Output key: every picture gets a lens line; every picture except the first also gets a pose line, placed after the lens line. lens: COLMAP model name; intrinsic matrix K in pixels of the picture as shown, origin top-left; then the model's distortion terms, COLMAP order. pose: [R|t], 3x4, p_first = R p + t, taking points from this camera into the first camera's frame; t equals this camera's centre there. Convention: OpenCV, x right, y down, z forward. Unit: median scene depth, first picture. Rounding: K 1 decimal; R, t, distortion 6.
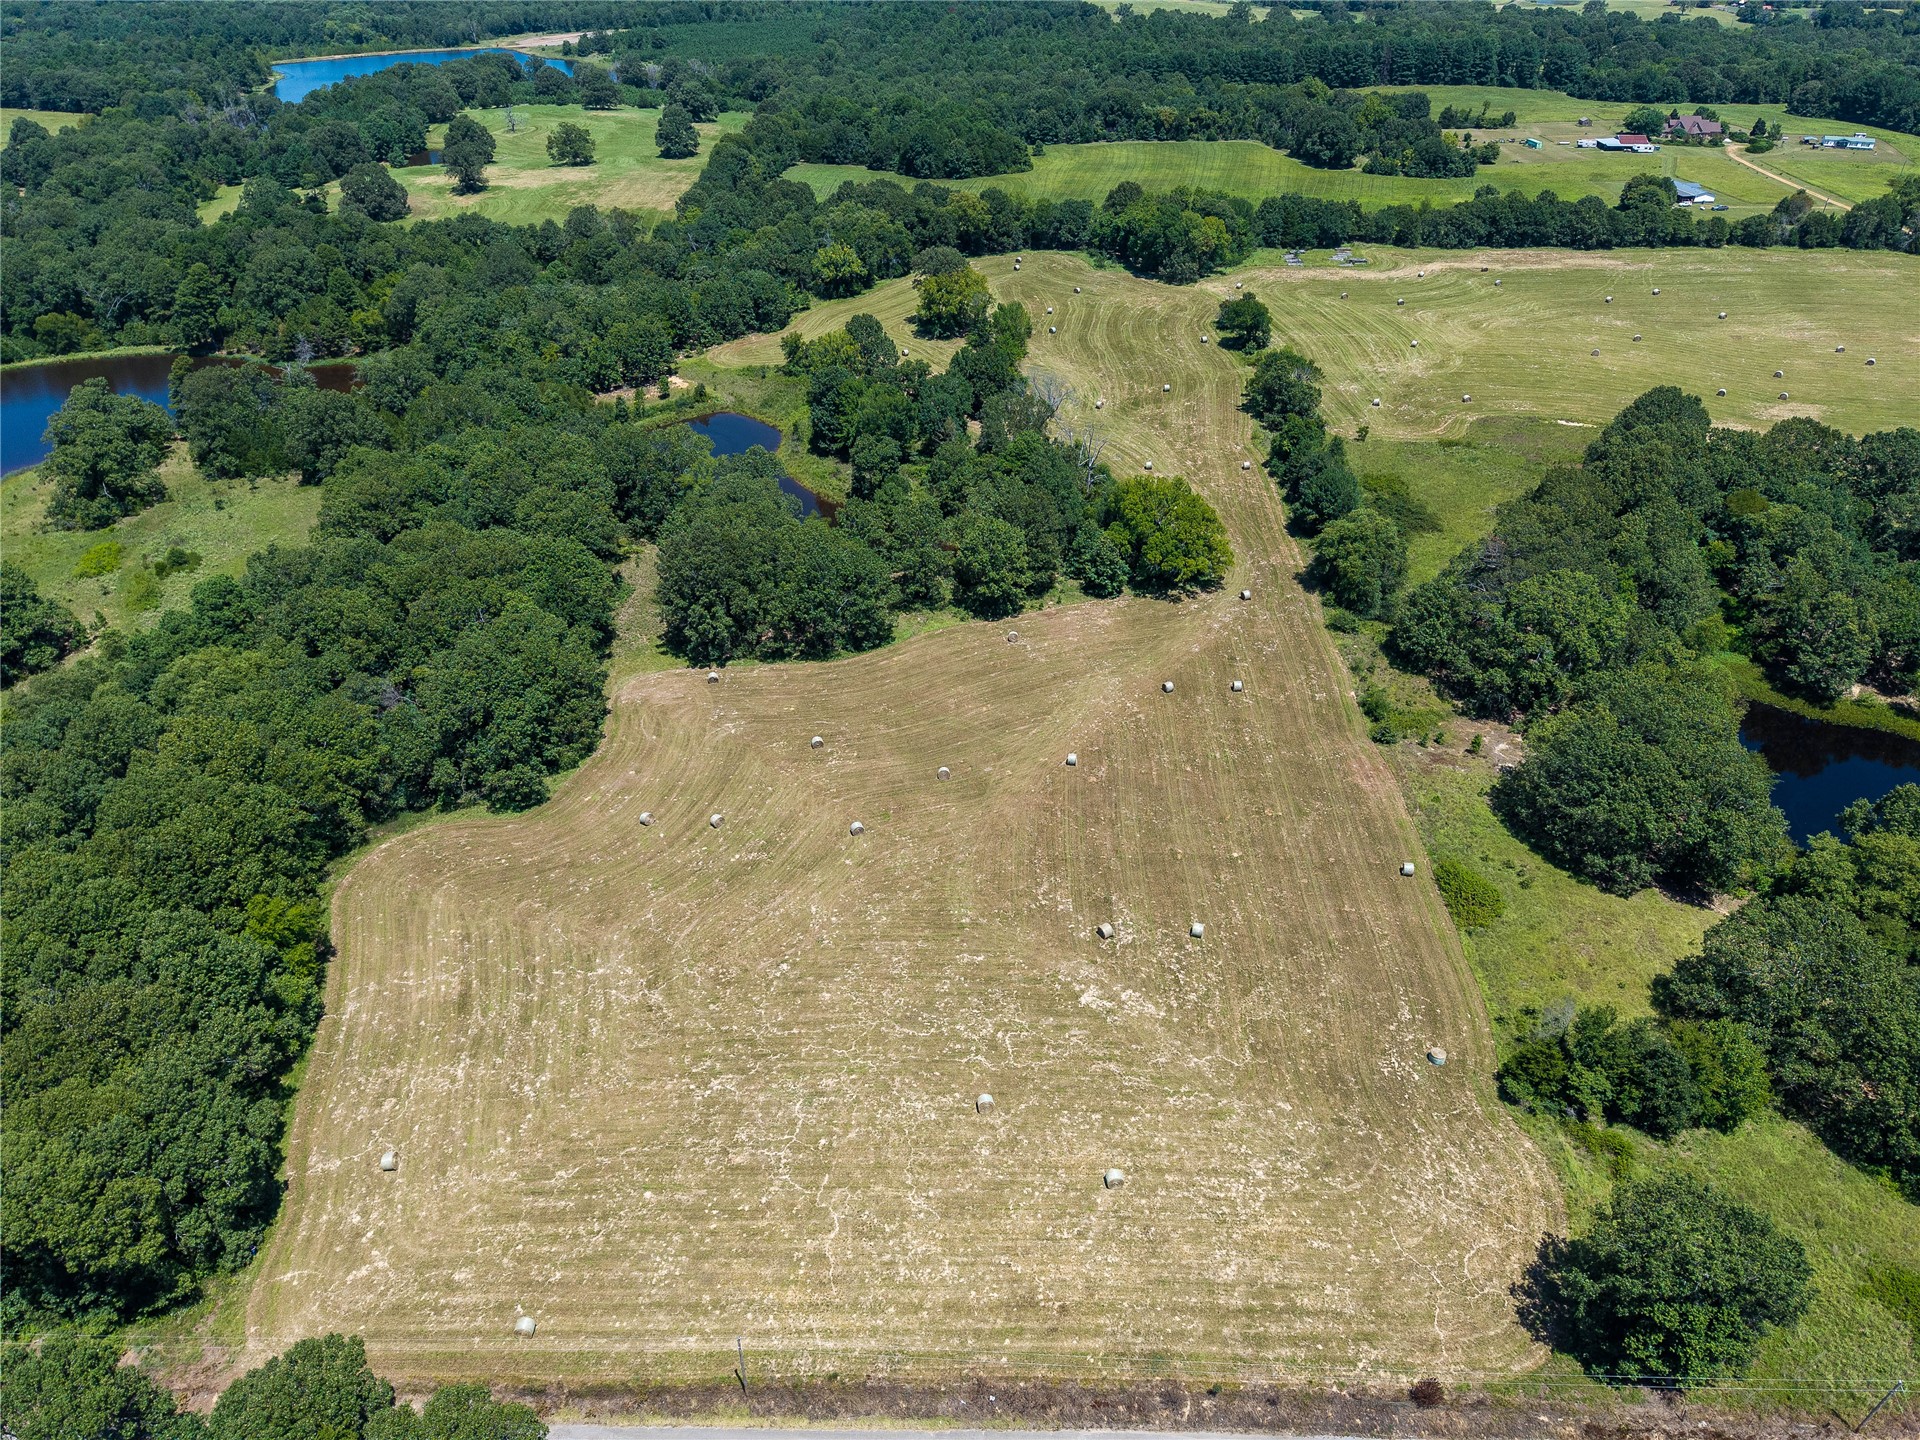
lens RADIAL K [[1291.5, 0, 960.0], [0, 1291.5, 720.0], [0, 0, 1]] dist [0.030080, -0.028866]
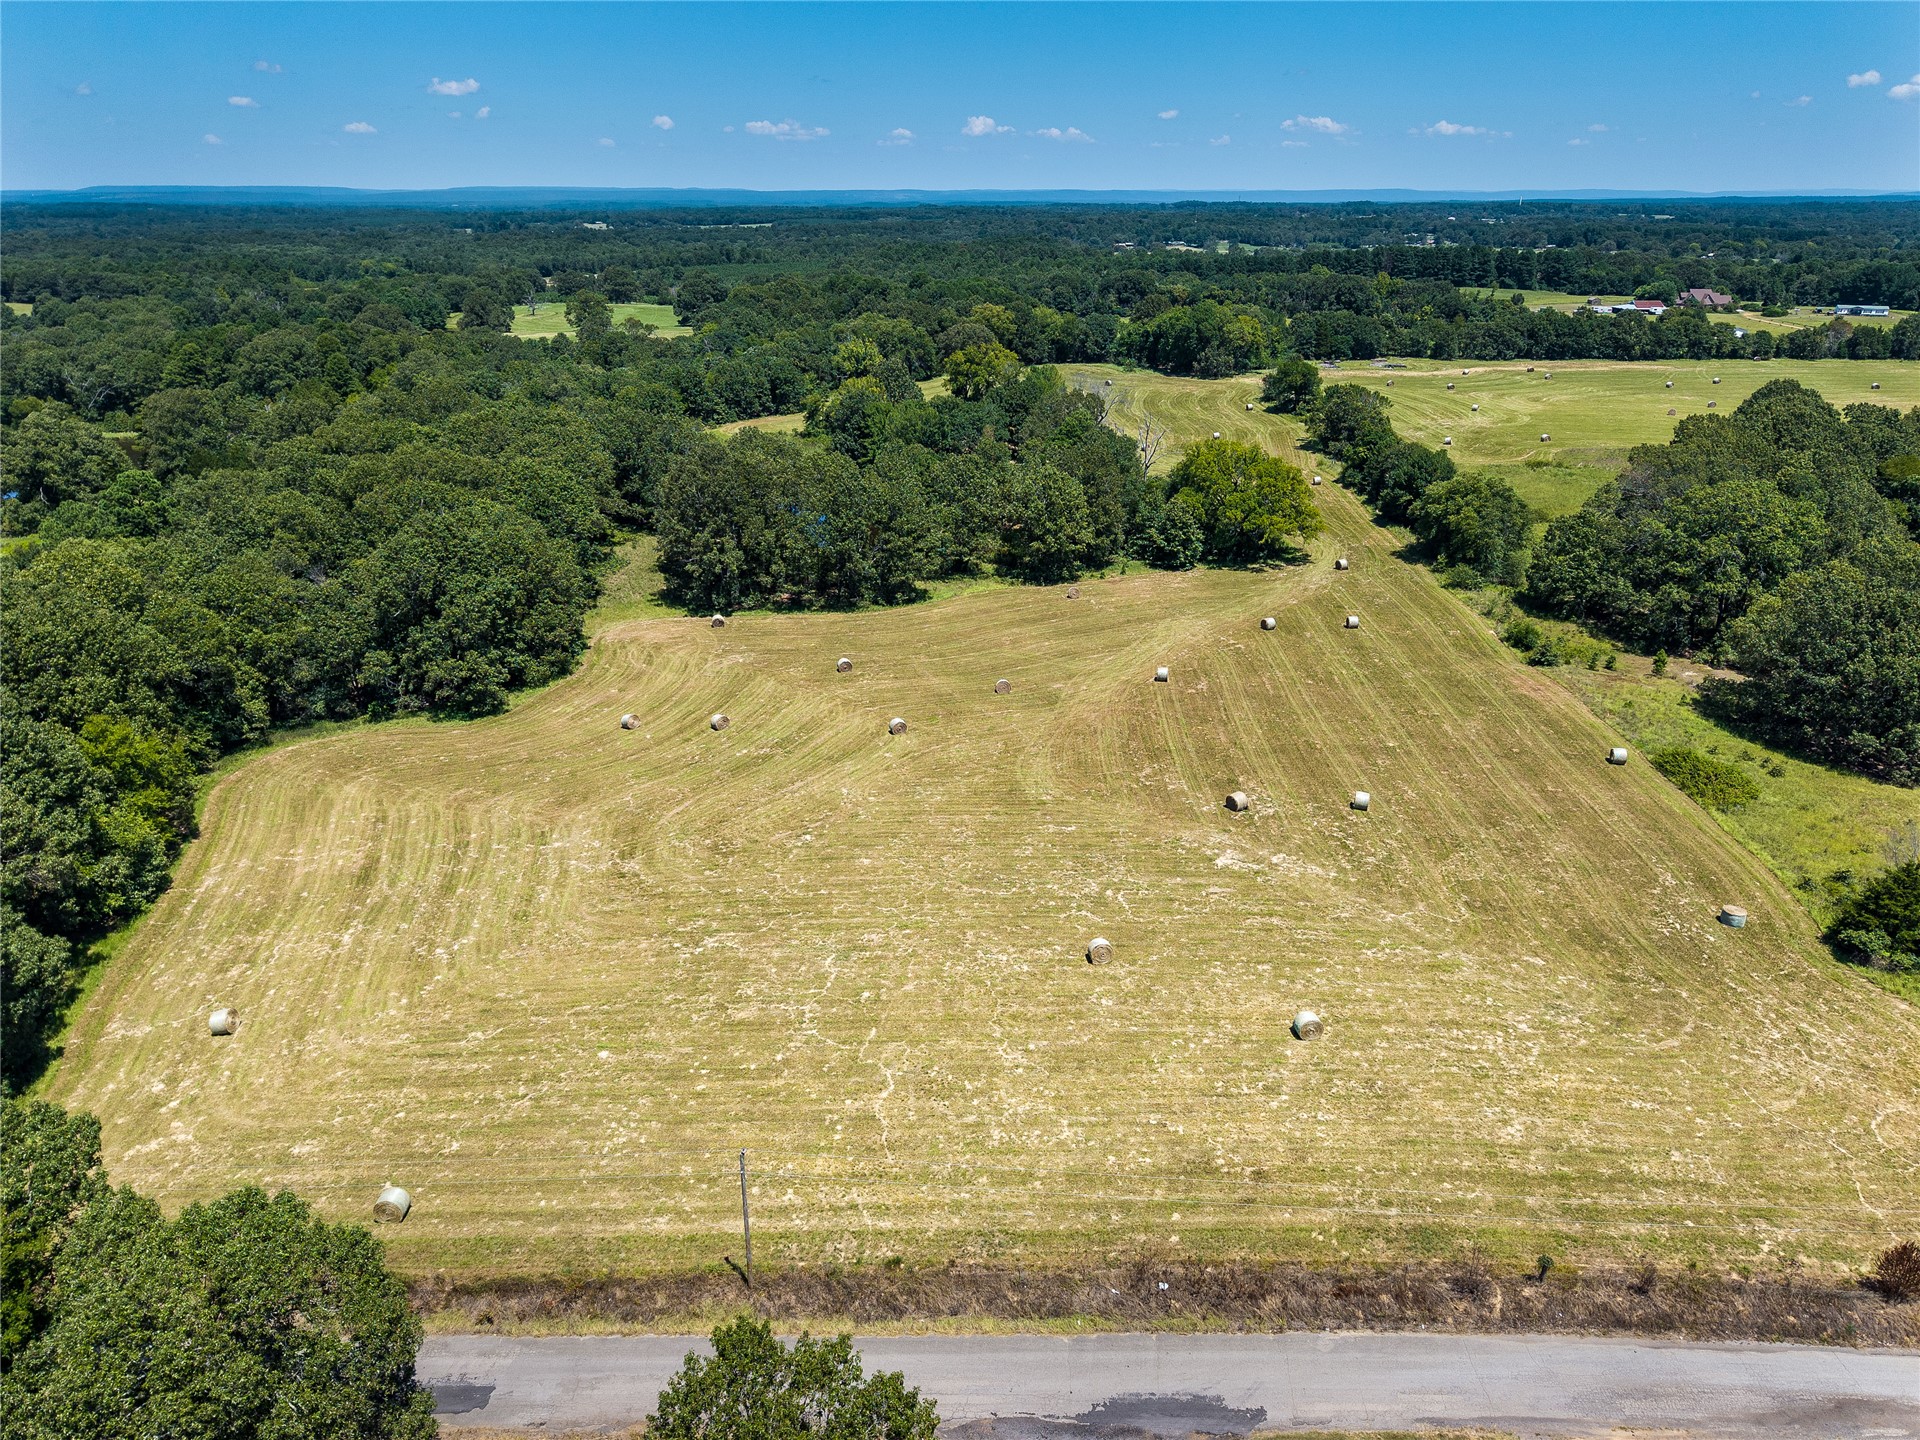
lens RADIAL K [[1310.7, 0, 960.0], [0, 1310.7, 720.0], [0, 0, 1]] dist [0.032200, -0.032300]
pose [[0.999998, 0.001591, 0.000747, -0.041883], [-0.001404, 0.978782, -0.204898, 0.237778], [-0.001057, 0.204897, 0.978783, 0.216723]]
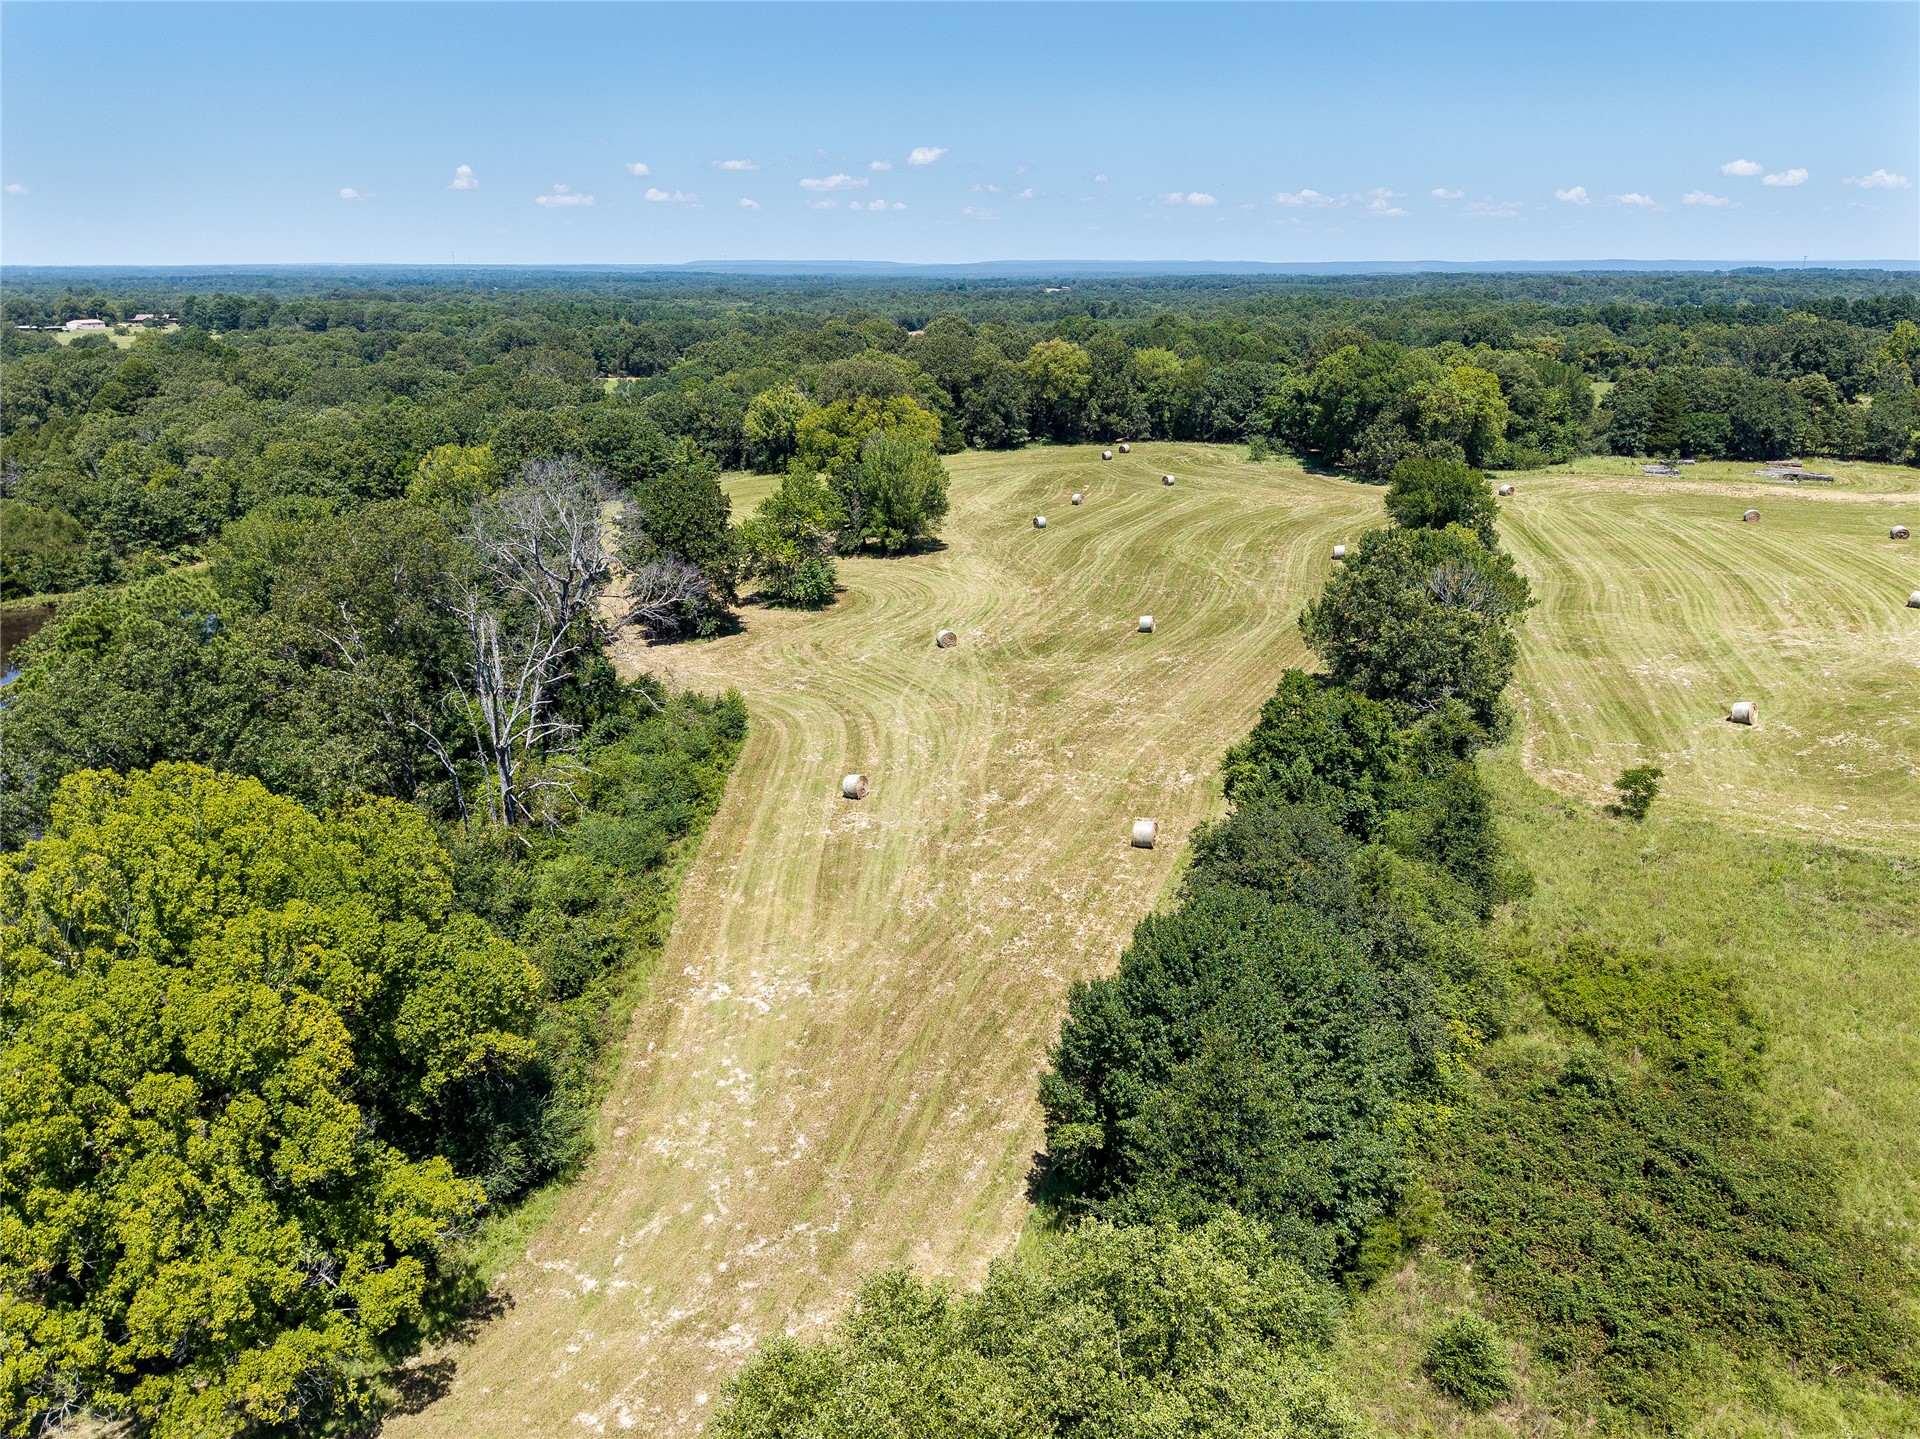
lens RADIAL K [[1310.7, 0, 960.0], [0, 1310.7, 719.5], [0, 0, 1]] dist [0.032200, -0.032300]
pose [[0.933601, 0.117131, -0.338630, 0.430233], [-0.198945, 0.955456, -0.218003, -0.232952], [0.298011, 0.270896, 0.915317, 1.111949]]
